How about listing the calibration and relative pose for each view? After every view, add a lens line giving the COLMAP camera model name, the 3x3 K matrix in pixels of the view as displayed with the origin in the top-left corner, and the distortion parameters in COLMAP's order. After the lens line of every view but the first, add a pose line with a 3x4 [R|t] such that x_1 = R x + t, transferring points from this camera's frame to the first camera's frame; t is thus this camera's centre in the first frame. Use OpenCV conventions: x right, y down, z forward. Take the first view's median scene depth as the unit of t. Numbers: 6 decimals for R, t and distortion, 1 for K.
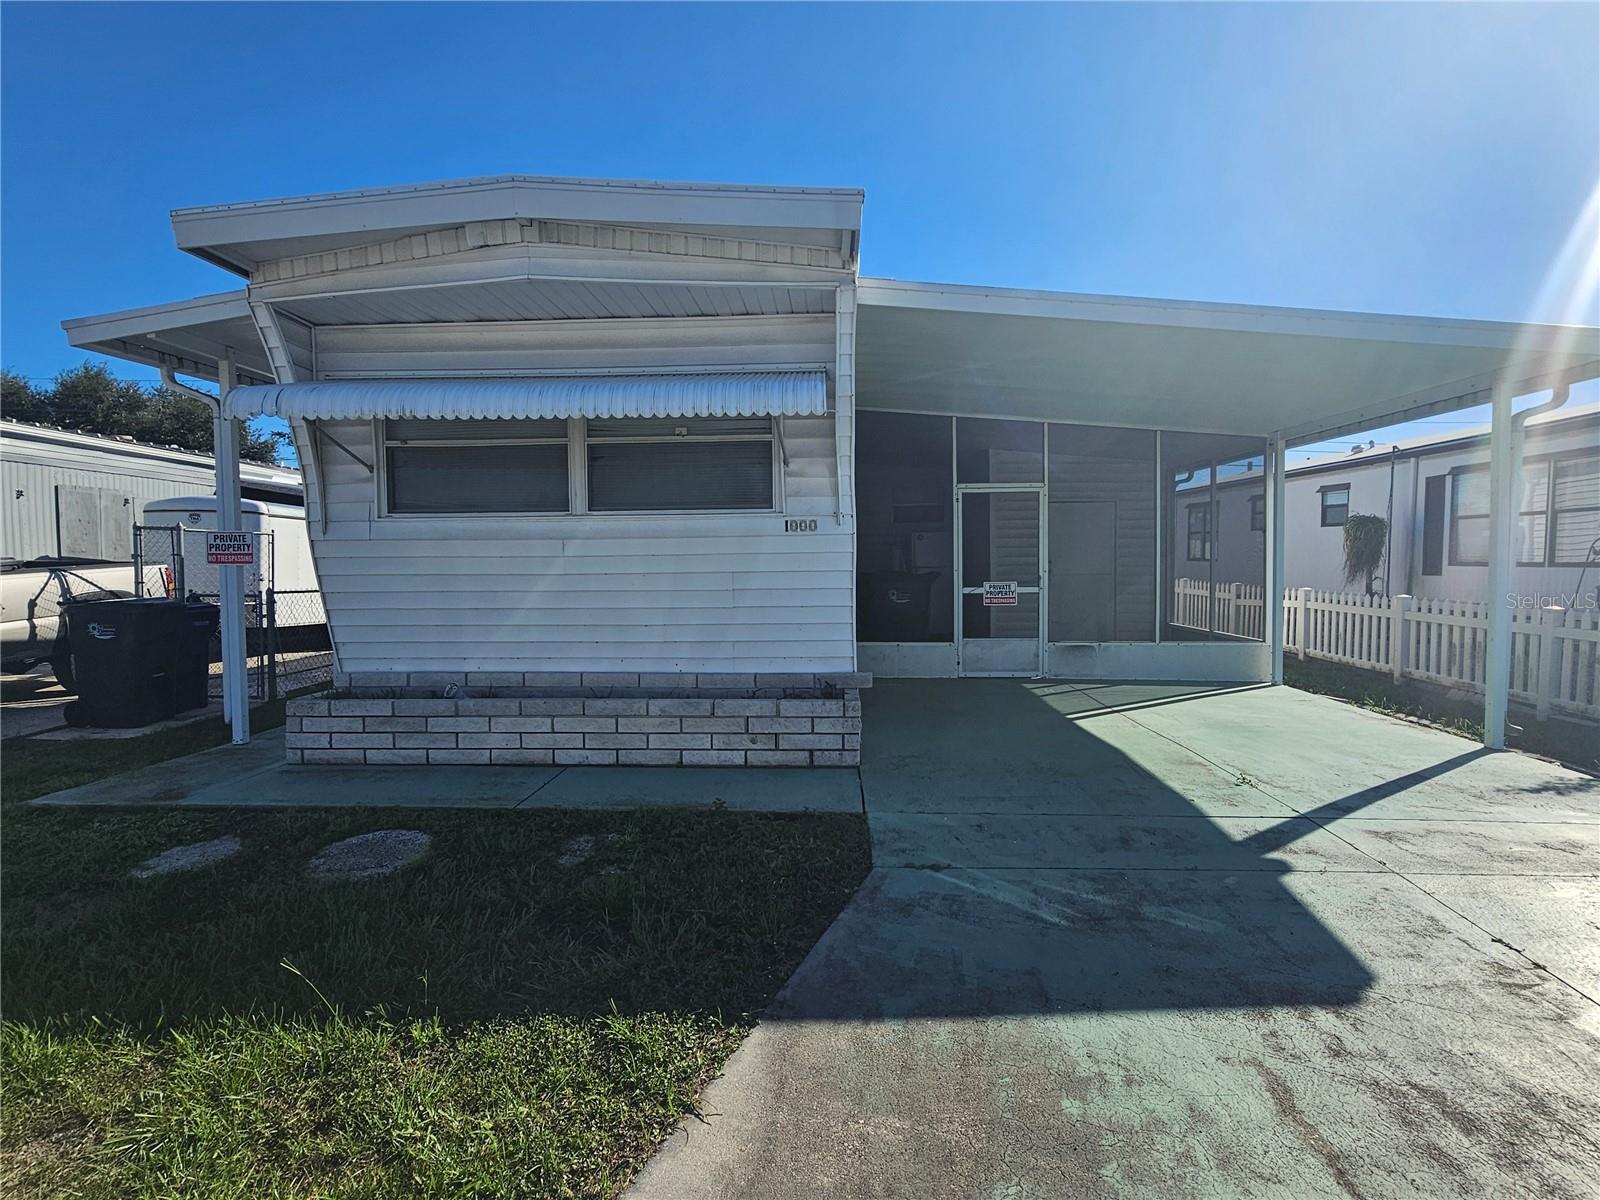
lens RADIAL K [[653.8, 0, 799.1], [0, 653.8, 591.4], [0, 0, 1]] dist [-0.001445, -0.001035]
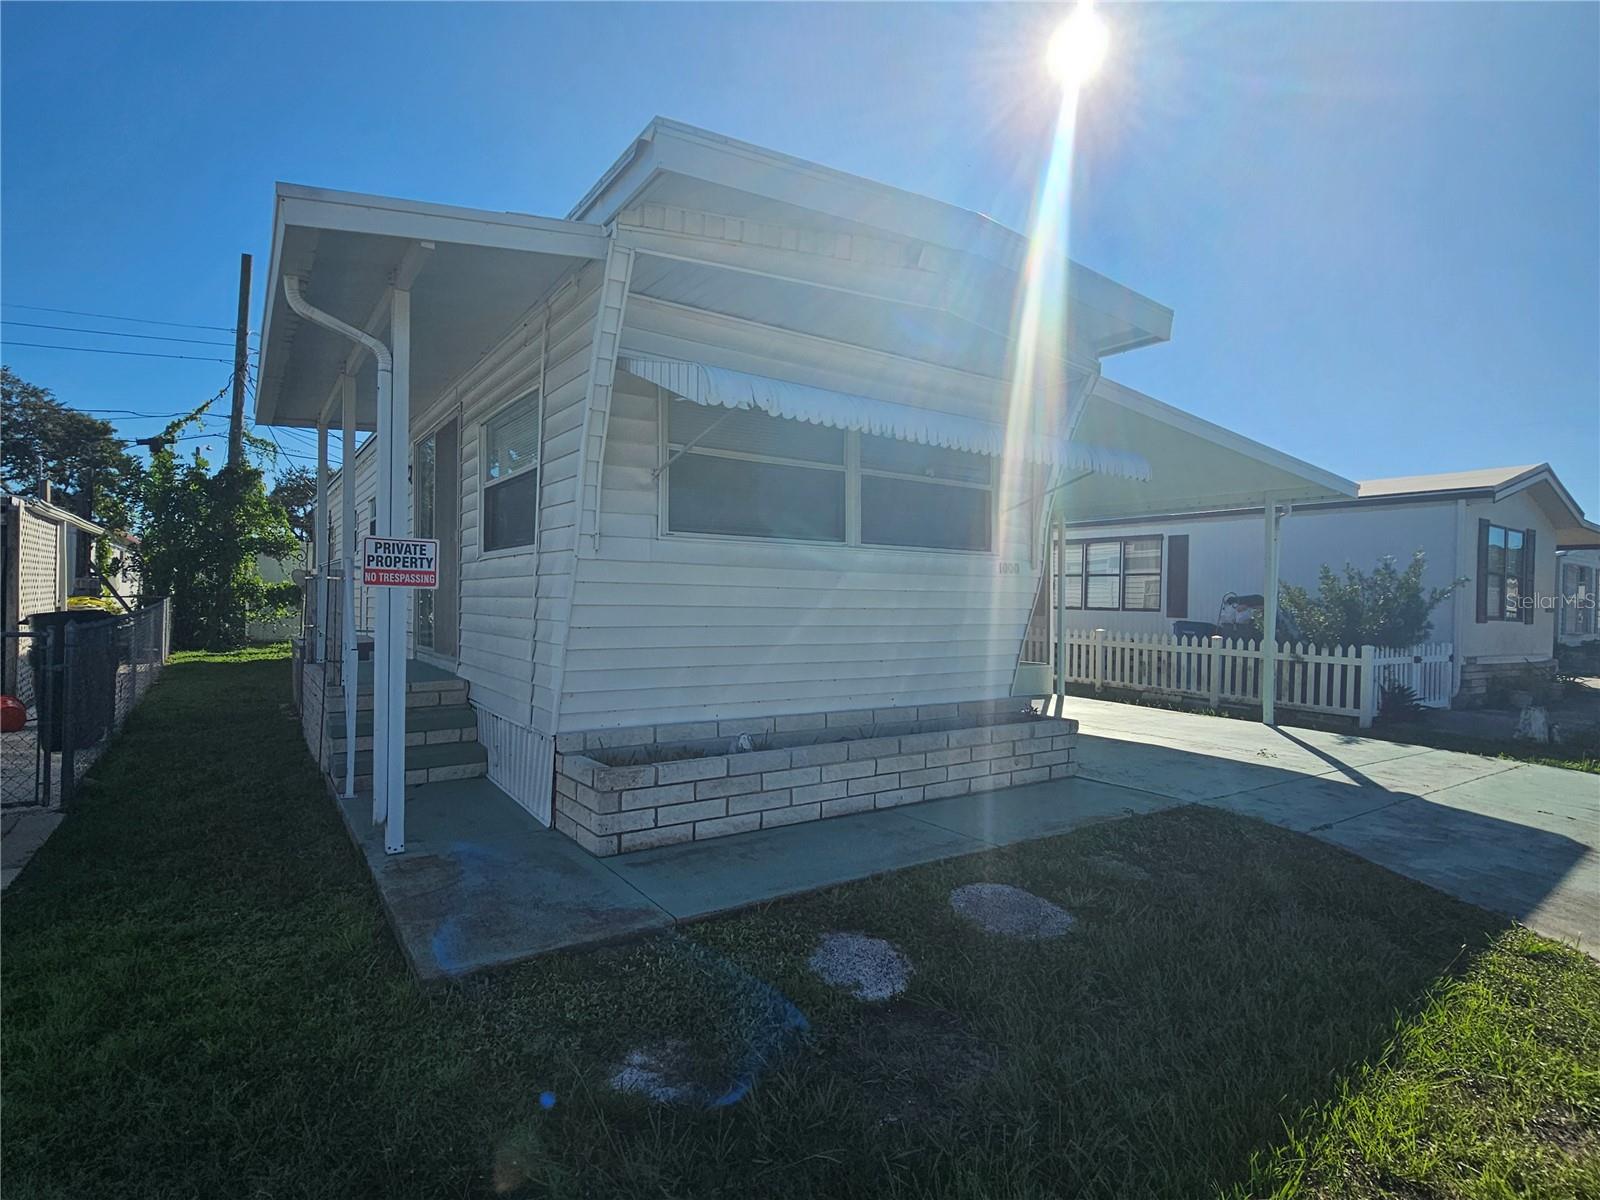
lens RADIAL K [[653.8, 0, 792.4], [0, 653.8, 600.4], [0, 0, 1]] dist [-0.001445, -0.001035]
pose [[0.867196, 0.020079, 0.497562, -0.952449], [0.000213, 0.999172, -0.040692, 0.001208], [-0.497966, 0.035394, 0.866474, 0.229206]]
